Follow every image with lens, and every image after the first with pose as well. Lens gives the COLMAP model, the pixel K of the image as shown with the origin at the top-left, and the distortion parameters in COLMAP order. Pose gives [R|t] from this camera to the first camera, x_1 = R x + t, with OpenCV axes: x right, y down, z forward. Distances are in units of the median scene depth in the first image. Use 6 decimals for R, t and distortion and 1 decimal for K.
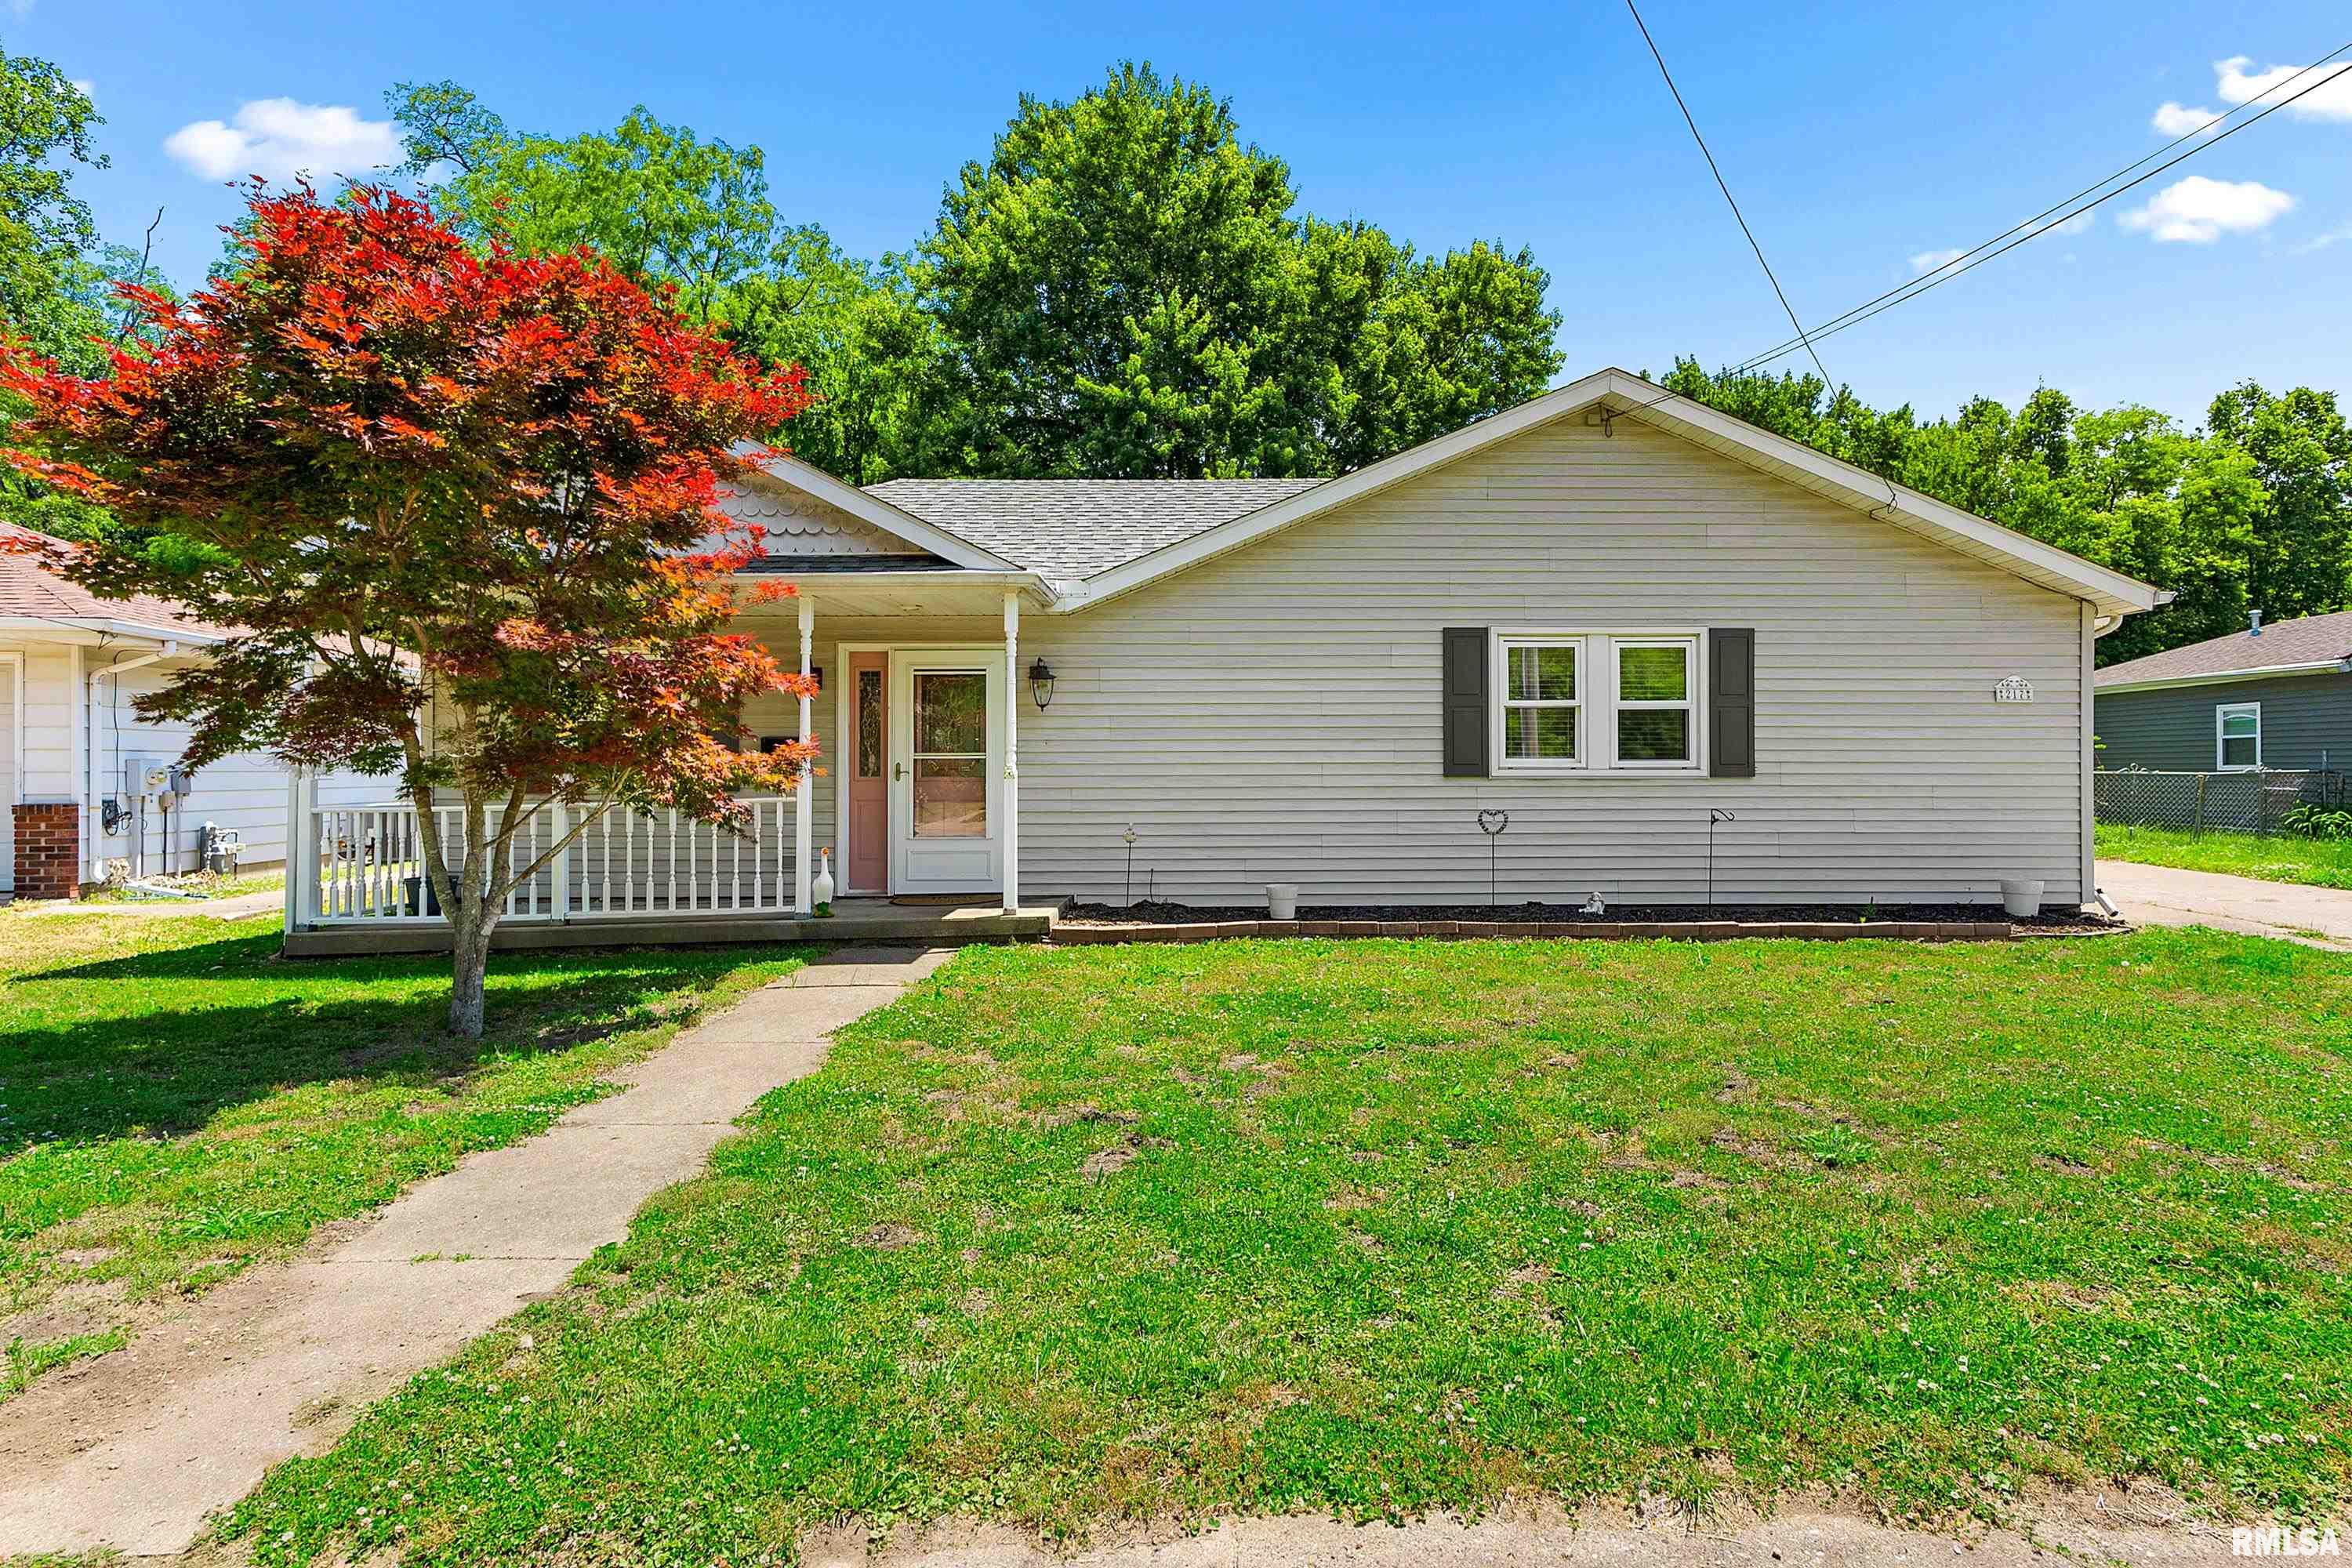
lens RADIAL K [[1178.9, 0, 1193.2], [0, 1178.9, 778.1], [0, 0, 1]] dist [-0.002227, -0.000970]
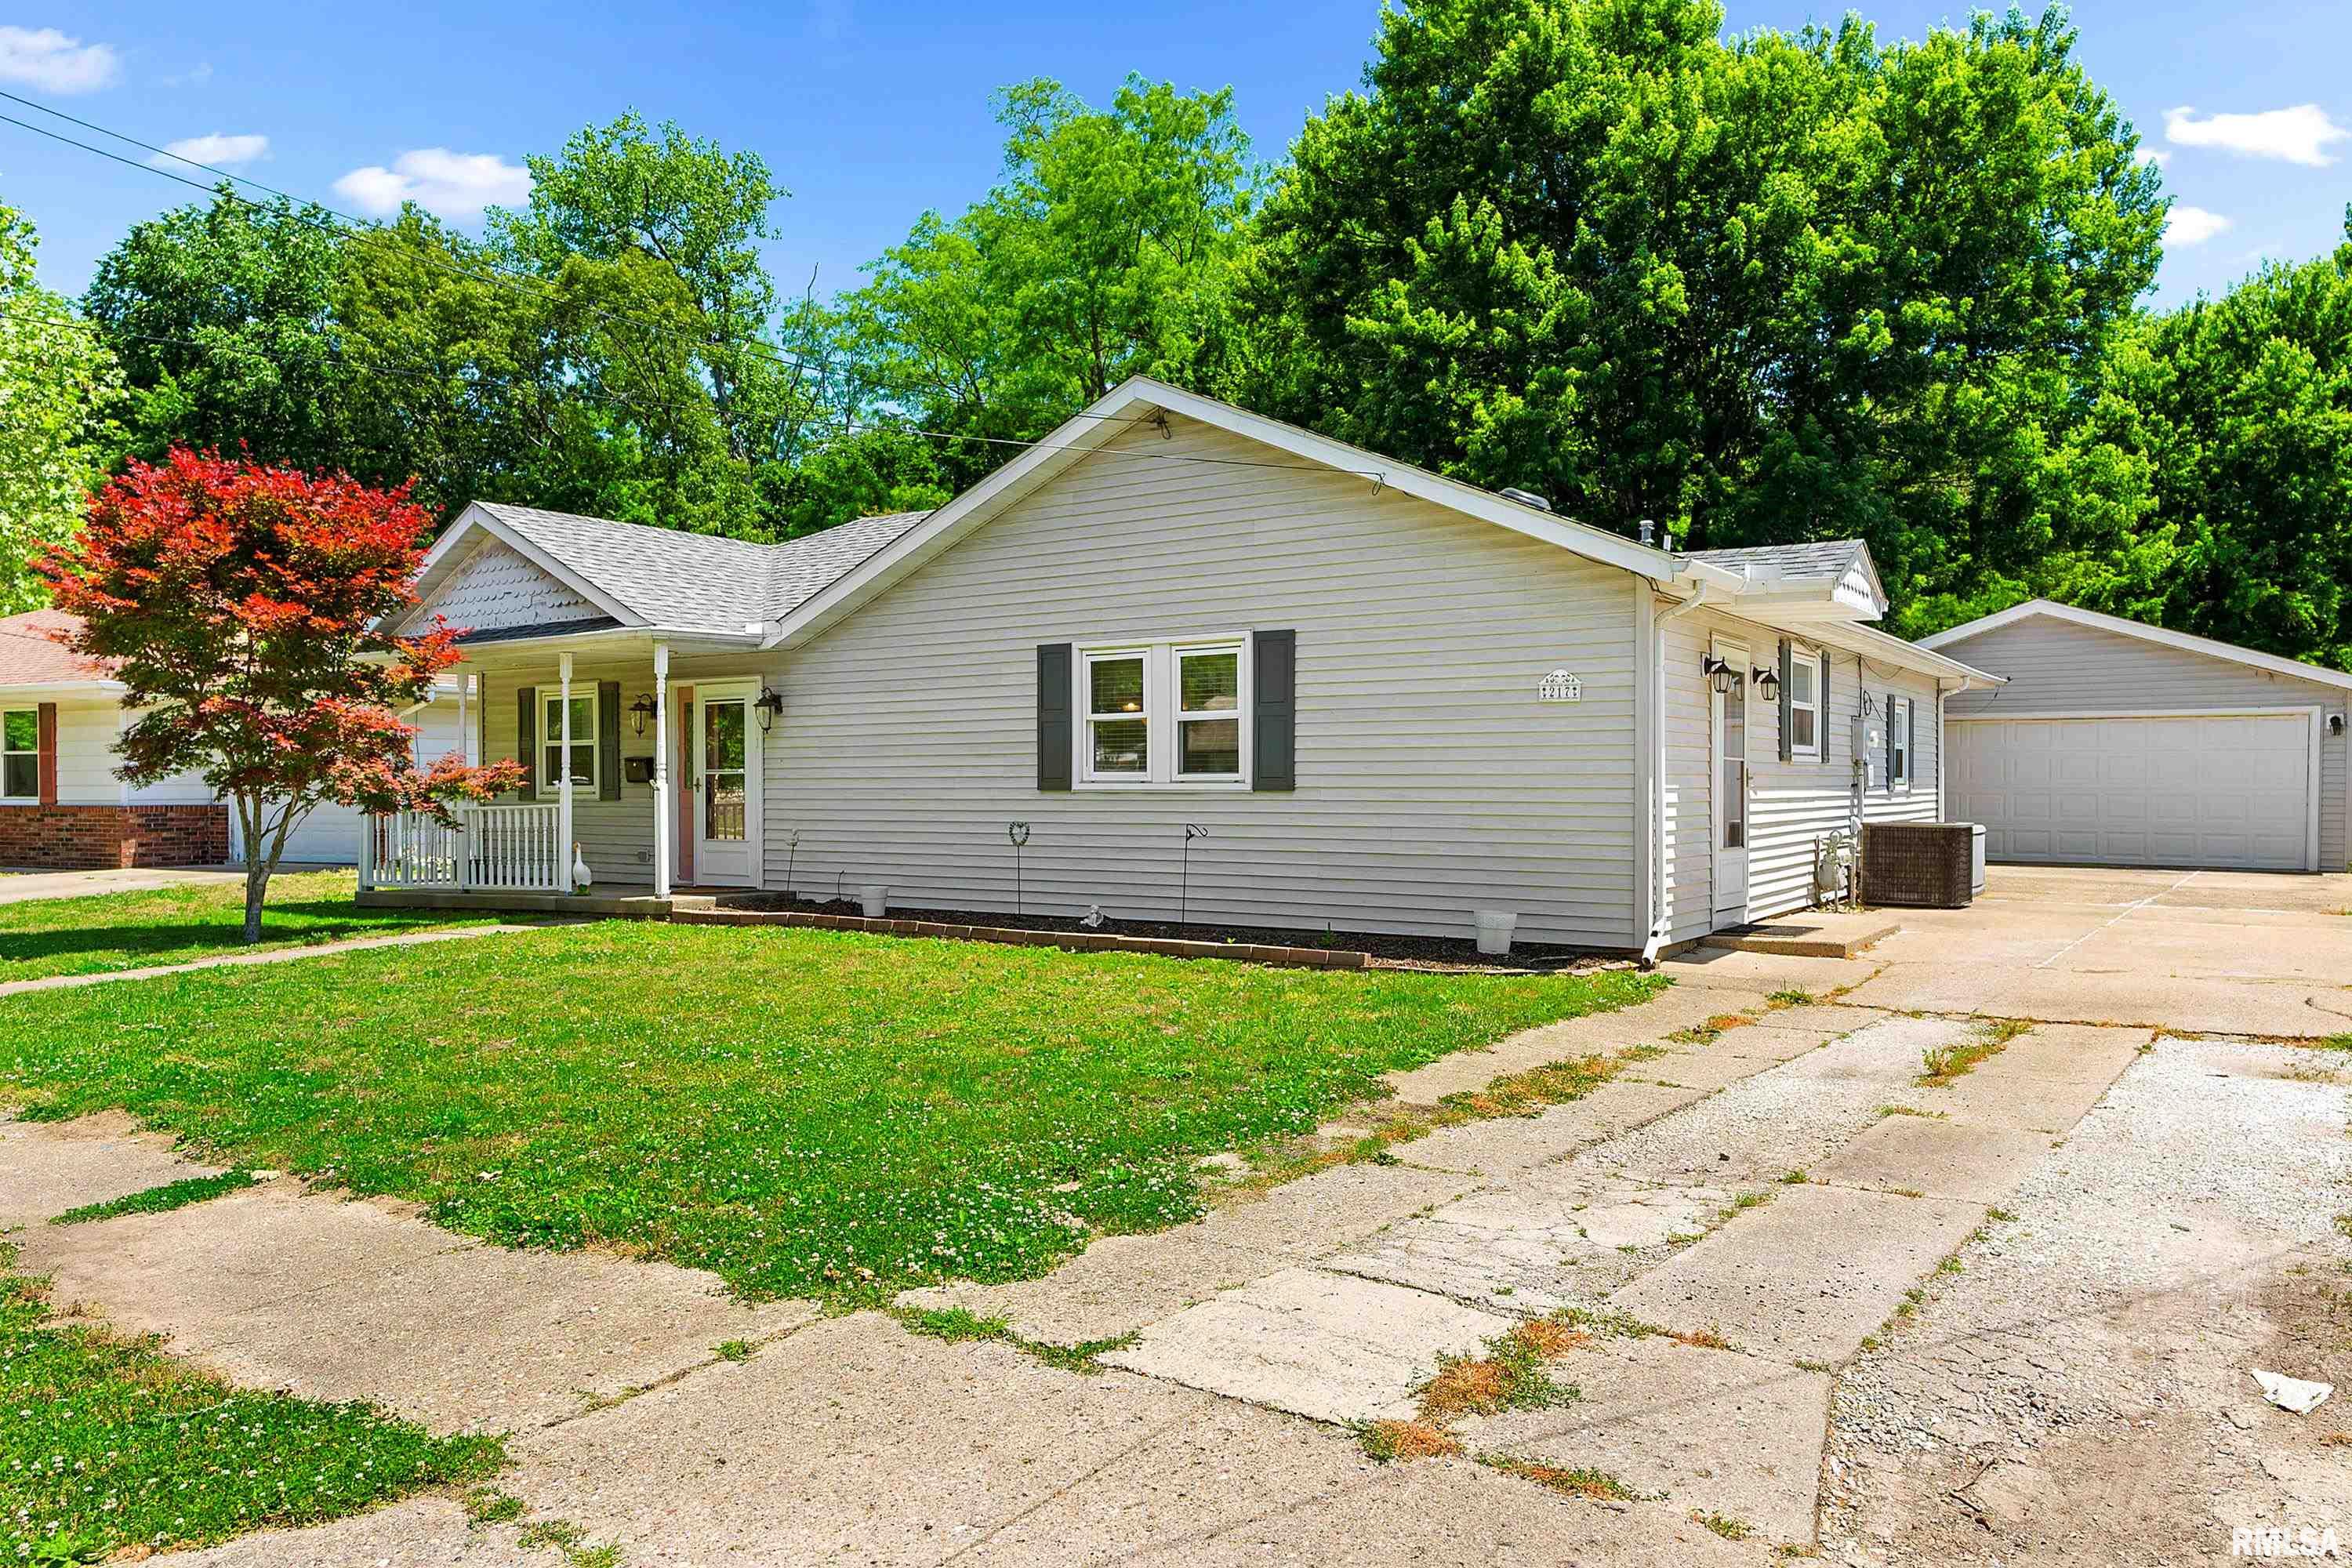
lens RADIAL K [[1555.3, 0, 1176.0], [0, 1555.3, 784.0], [0, 0, 1]] dist [-0.002997, -0.000253]
pose [[0.824122, 0.000022, -0.566412, 1.085402], [0.001870, 0.999994, 0.002760, -0.009900], [0.566409, -0.003334, 0.824117, -0.054509]]
